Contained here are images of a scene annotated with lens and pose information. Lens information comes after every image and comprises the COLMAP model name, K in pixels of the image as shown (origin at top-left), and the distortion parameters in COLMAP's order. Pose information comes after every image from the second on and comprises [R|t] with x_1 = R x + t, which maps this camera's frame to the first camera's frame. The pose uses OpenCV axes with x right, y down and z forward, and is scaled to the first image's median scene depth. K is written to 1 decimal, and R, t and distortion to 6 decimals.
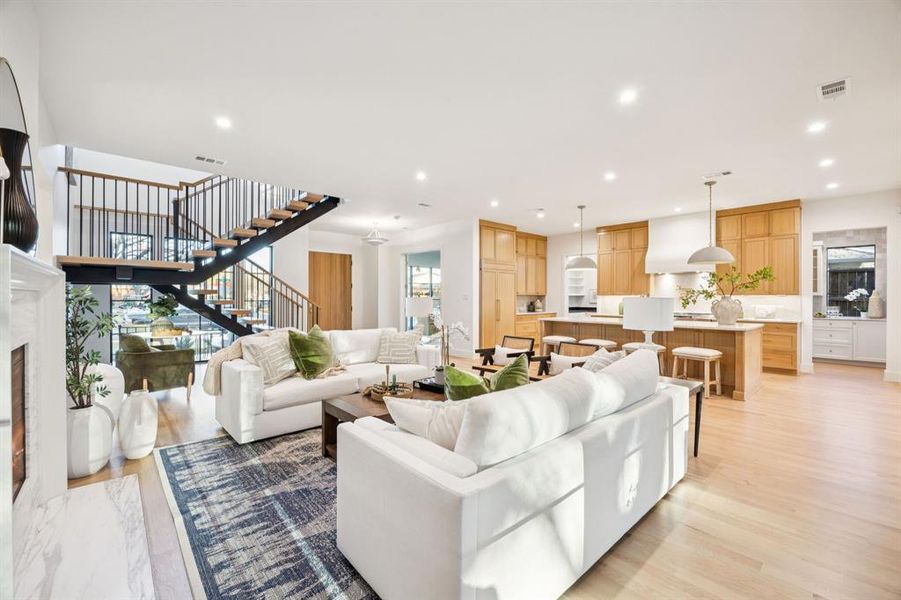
lens RADIAL K [[376.1, 0, 455.1], [0, 376.1, 298.5], [0, 0, 1]] dist [-0.011256, -0.000321]
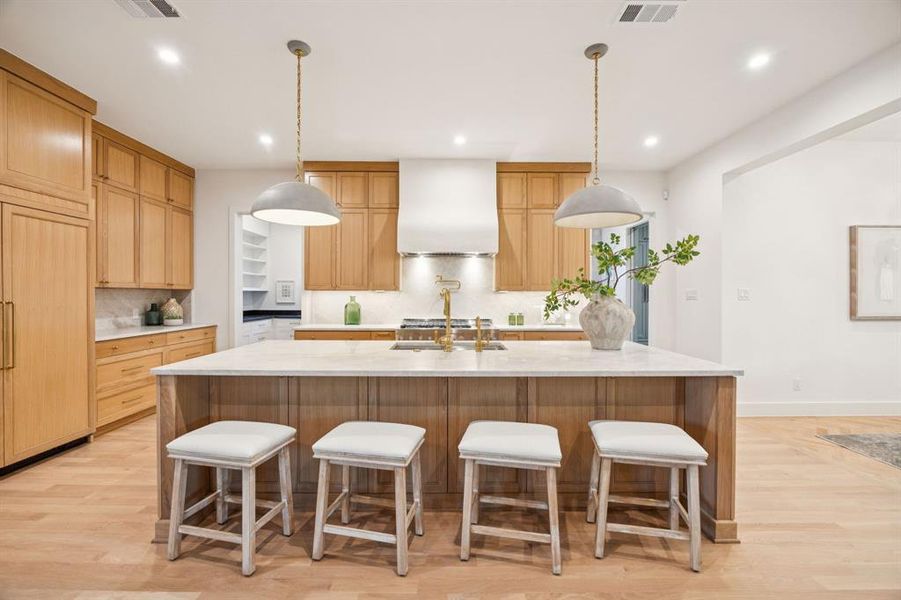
lens RADIAL K [[376.1, 0, 453.5], [0, 376.1, 298.2], [0, 0, 1]] dist [-0.011256, -0.000321]
pose [[0.671810, -0.007976, 0.740681, 0.123660], [0.001518, 0.999955, 0.009391, -0.001606], [-0.740722, -0.005185, 0.671791, 0.475960]]
